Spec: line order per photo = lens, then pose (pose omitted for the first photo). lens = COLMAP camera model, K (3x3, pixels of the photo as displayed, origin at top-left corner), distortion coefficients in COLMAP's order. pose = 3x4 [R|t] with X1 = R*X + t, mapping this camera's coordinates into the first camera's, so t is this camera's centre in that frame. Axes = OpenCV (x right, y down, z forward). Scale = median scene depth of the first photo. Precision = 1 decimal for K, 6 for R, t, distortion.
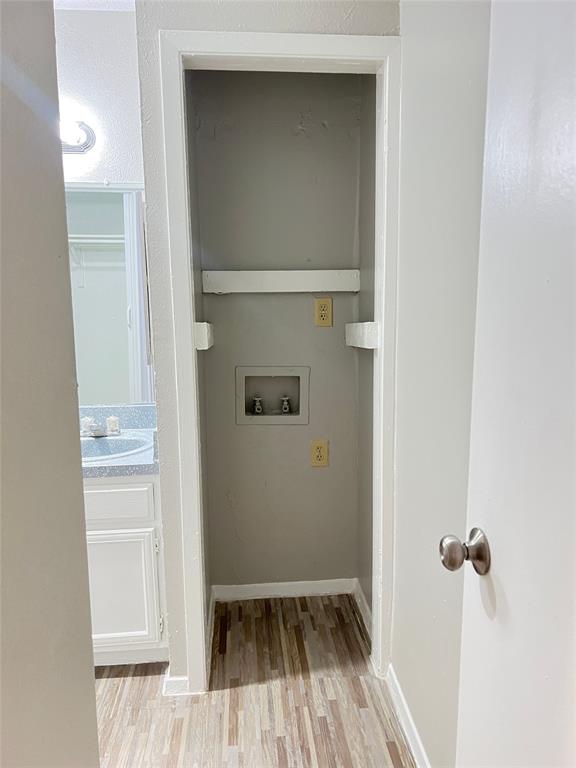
lens RADIAL K [[579.7, 0, 289.8], [0, 579.7, 384.6], [0, 0, 1]] dist [0.052956, -0.062339]
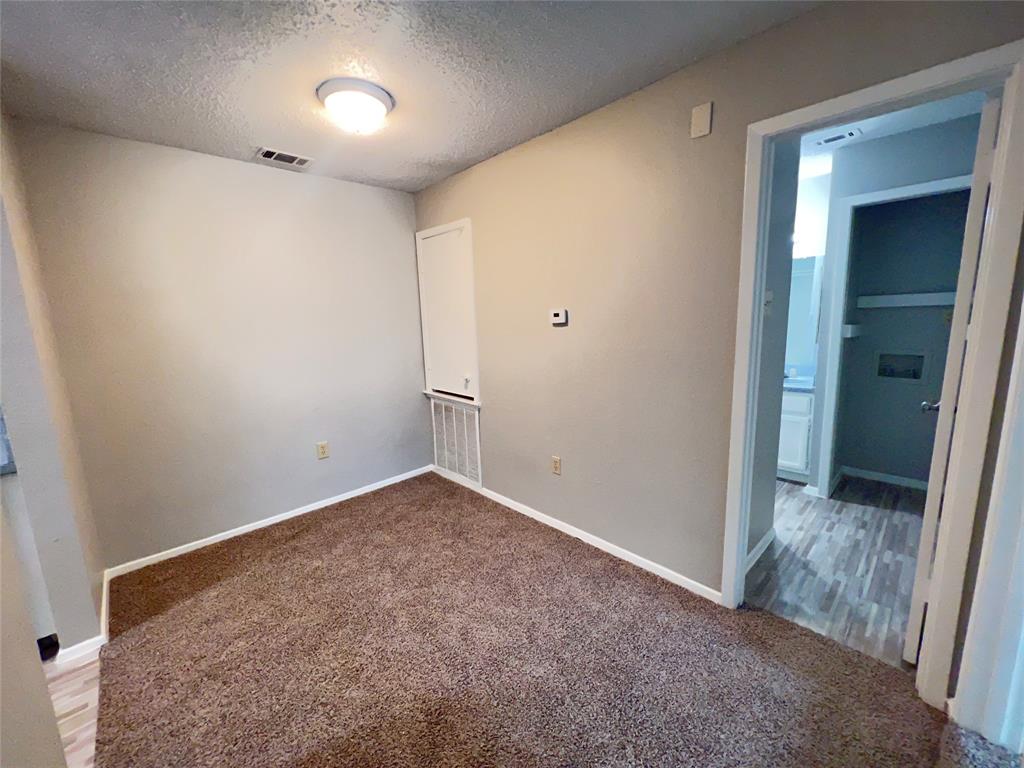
lens RADIAL K [[413.4, 0, 512.4], [0, 413.4, 383.1], [0, 0, 1]] dist [-0.001216, 0.000774]
pose [[0.630772, 0.113919, -0.767560, 0.237532], [-0.077756, 0.993466, 0.083548, 0.068683], [0.772062, 0.006983, 0.635508, -0.834313]]
